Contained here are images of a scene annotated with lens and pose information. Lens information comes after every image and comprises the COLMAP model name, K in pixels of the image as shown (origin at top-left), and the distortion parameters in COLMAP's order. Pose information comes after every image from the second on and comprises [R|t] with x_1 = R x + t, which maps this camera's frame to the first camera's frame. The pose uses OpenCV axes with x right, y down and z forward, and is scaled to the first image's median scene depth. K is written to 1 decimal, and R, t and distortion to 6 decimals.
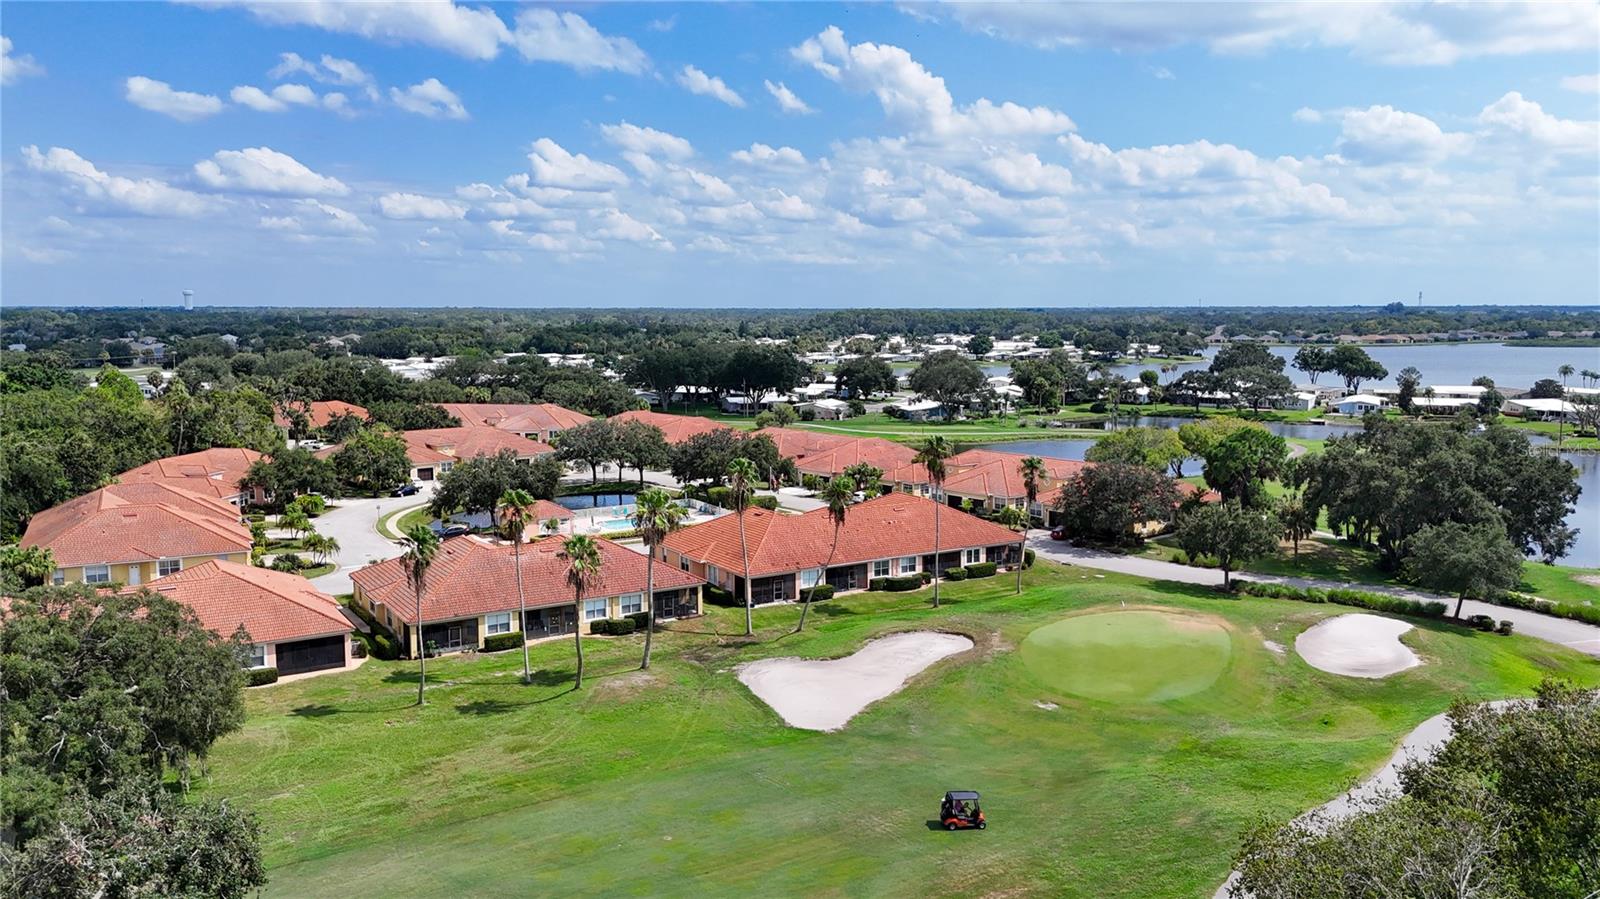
lens RADIAL K [[1227.1, 0, 816.9], [0, 1227.1, 422.1], [0, 0, 1]] dist [0.059396, -0.068487]
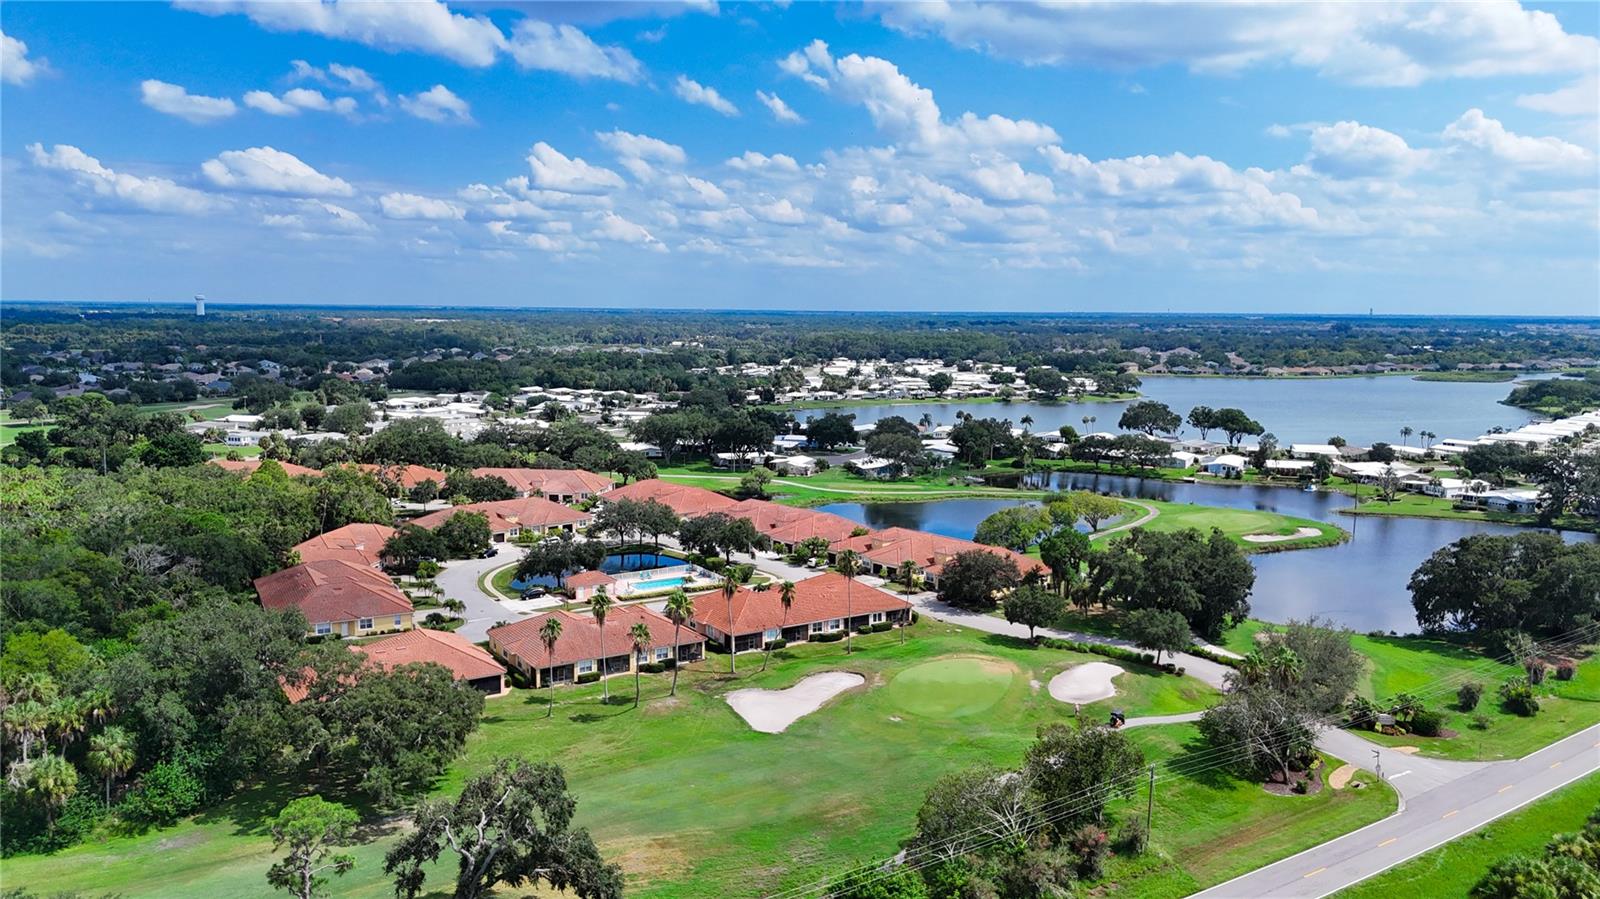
lens RADIAL K [[1238.9, 0, 858.8], [0, 1238.9, 398.9], [0, 0, 1]] dist [0.060640, -0.055472]
pose [[0.998911, 0.018392, 0.042887, 0.034253], [-0.018196, 0.999822, -0.004961, -0.184219], [-0.042970, 0.004175, 0.999068, -0.662016]]
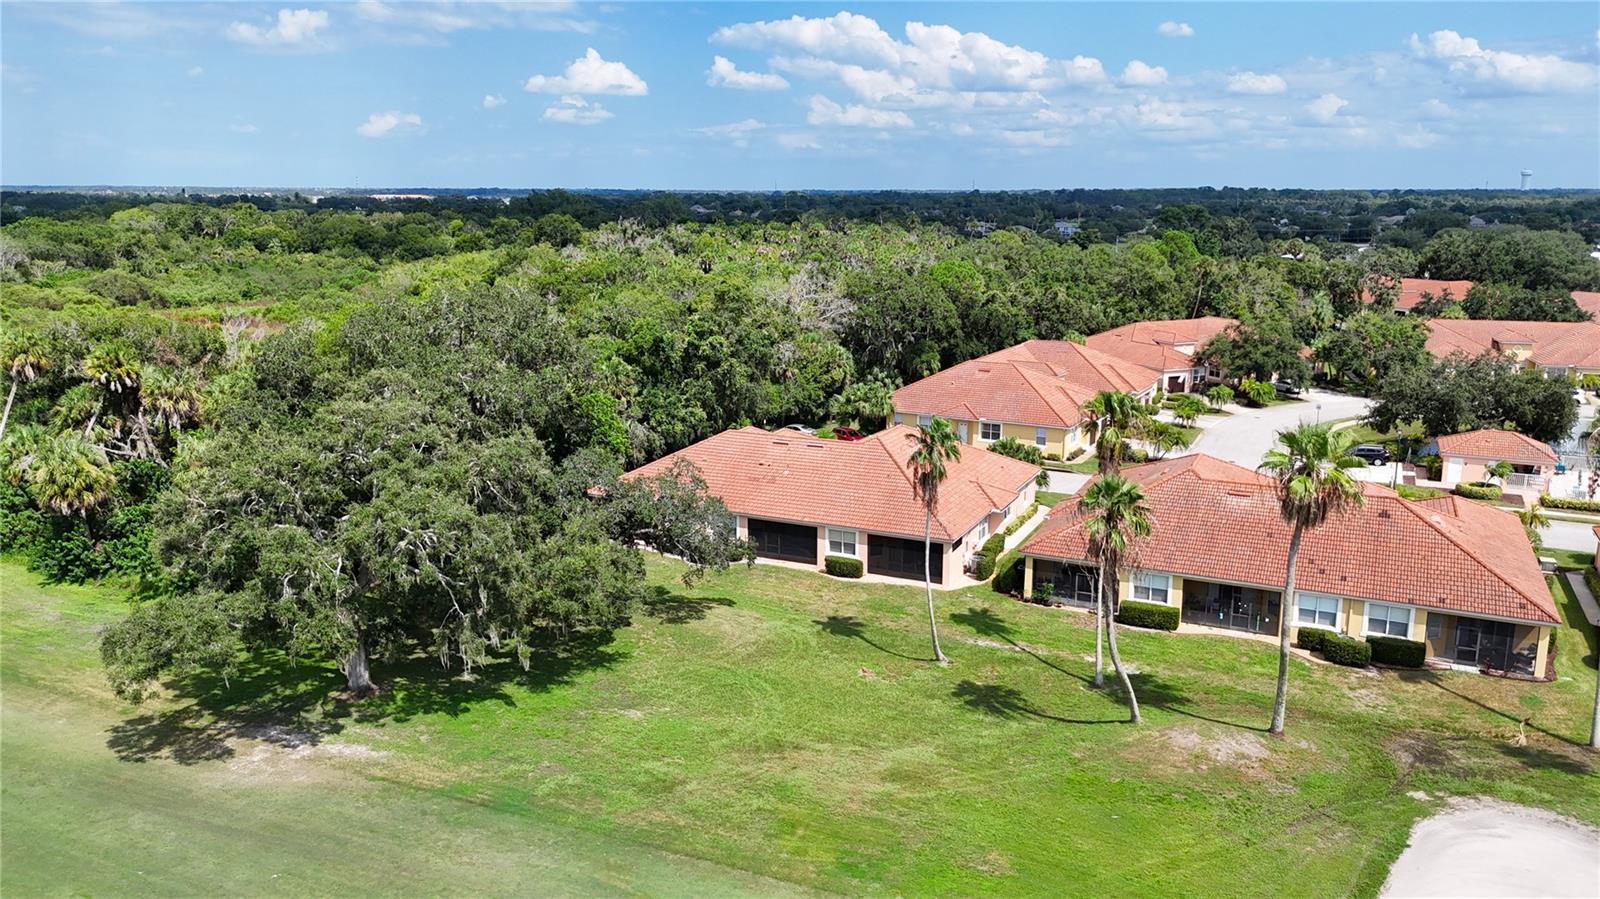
lens RADIAL K [[1218.9, 0, 800.0], [0, 1218.9, 449.5], [0, 0, 1]] dist [0.084609, -0.124589]
pose [[0.526739, 0.178061, -0.831168, 0.161308], [-0.082943, 0.983914, 0.158220, 0.001370], [0.845971, -0.014401, 0.533034, 0.440657]]
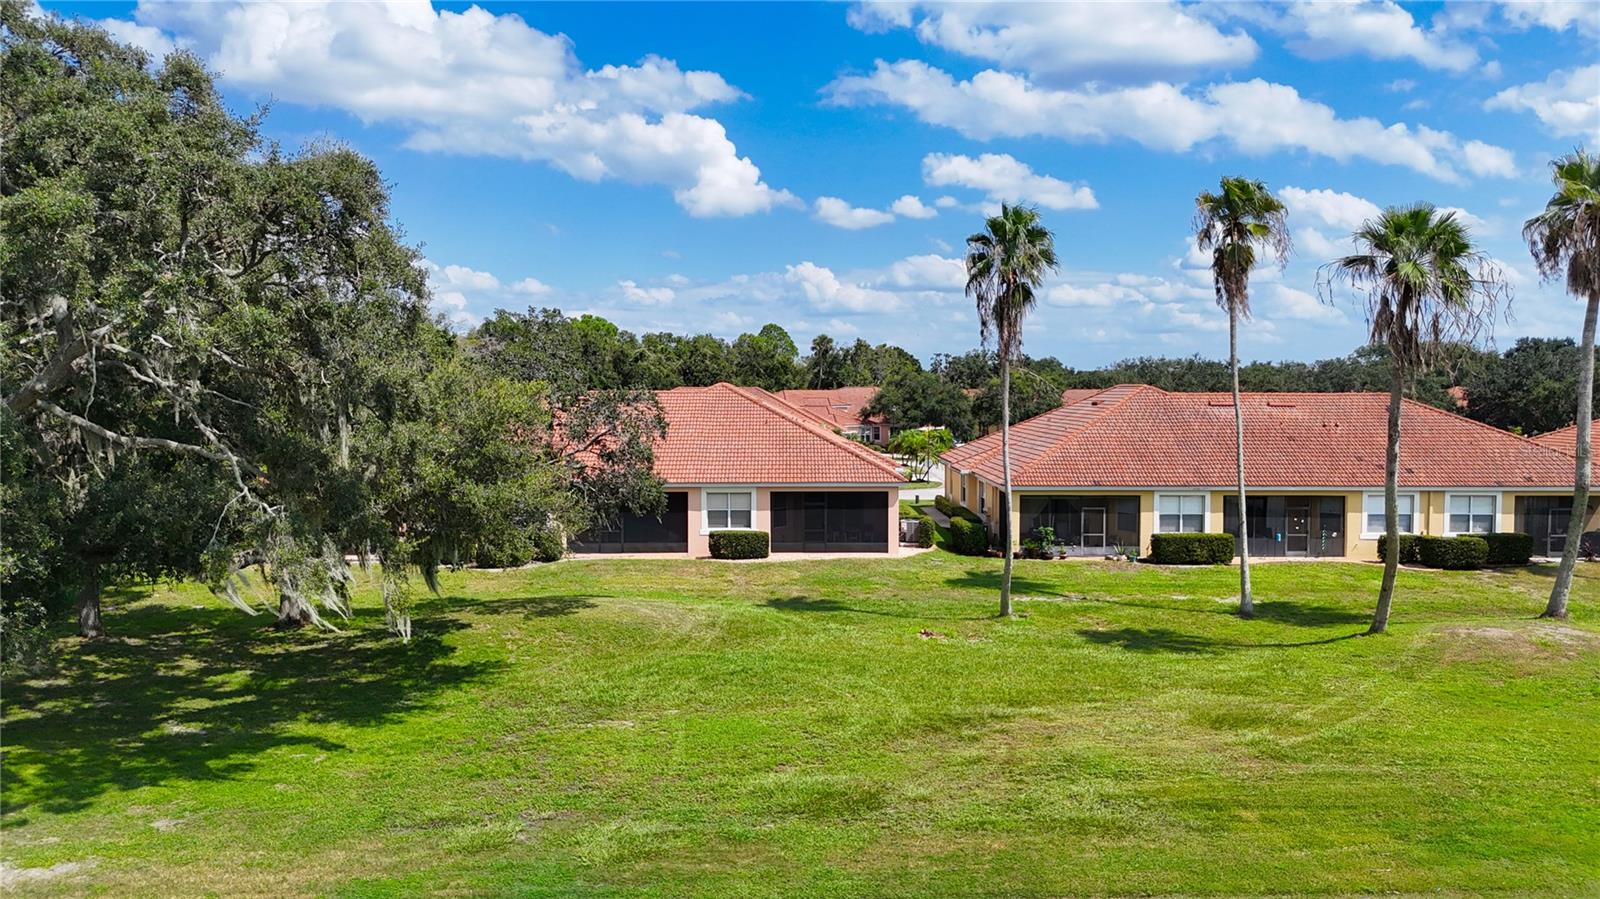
lens RADIAL K [[1181.3, 0, 805.3], [0, 1181.3, 443.5], [0, 0, 1]] dist [0.080440, -0.087379]
pose [[0.846887, 0.021317, -0.531345, -0.119313], [-0.051537, 0.997783, -0.042113, 0.147206], [0.529270, 0.063049, 0.846108, 0.462334]]
